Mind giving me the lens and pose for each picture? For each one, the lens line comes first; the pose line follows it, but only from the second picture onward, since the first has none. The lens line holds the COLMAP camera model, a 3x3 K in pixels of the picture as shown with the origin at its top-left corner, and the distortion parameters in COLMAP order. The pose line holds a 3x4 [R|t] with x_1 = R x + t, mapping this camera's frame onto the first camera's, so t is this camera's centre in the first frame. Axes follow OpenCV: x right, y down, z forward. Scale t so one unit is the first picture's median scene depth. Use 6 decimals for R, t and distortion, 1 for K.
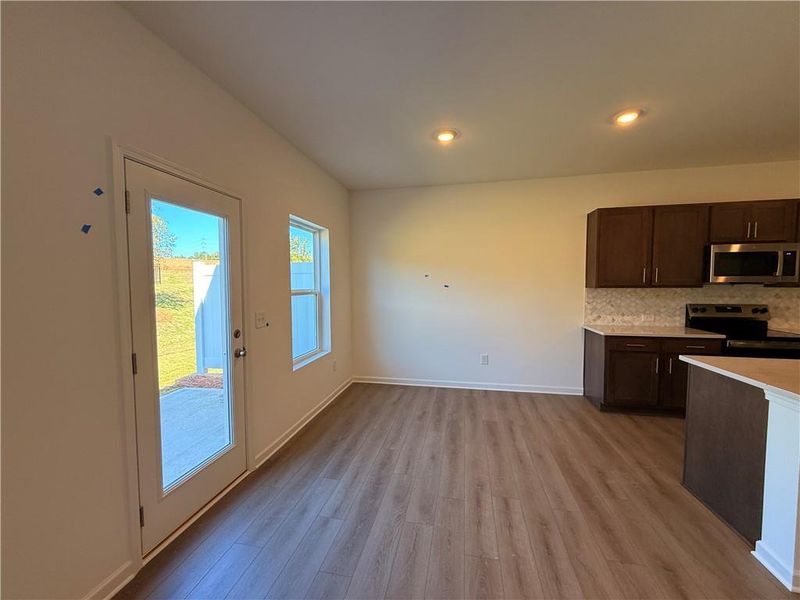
lens RADIAL K [[320.8, 0, 400.0], [0, 320.8, 300.0], [0, 0, 1]] dist [-0.000061, -0.000317]
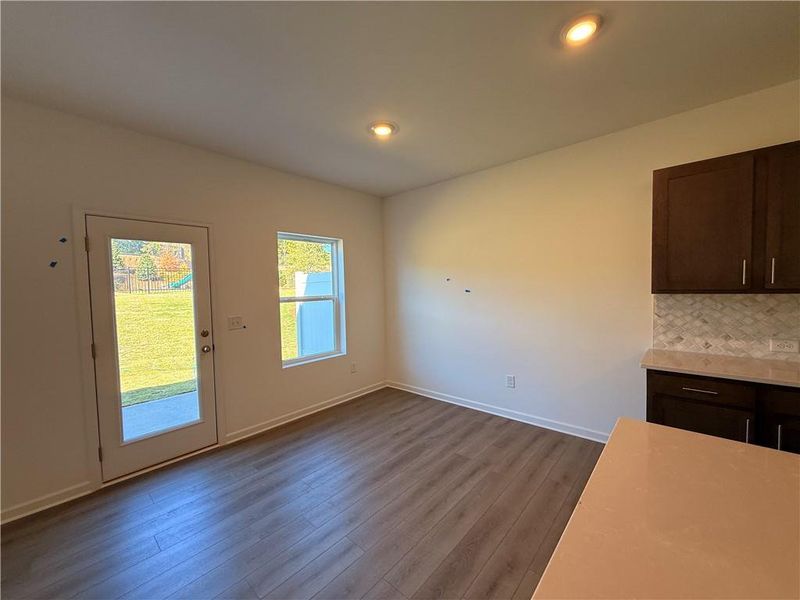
lens RADIAL K [[320.8, 0, 400.0], [0, 320.8, 300.0], [0, 0, 1]] dist [-0.000061, -0.000317]
pose [[0.863391, 0.007118, -0.504485, 0.478190], [-0.007102, 0.999973, 0.001955, -0.021698], [0.504485, 0.001894, 0.863418, 0.176719]]
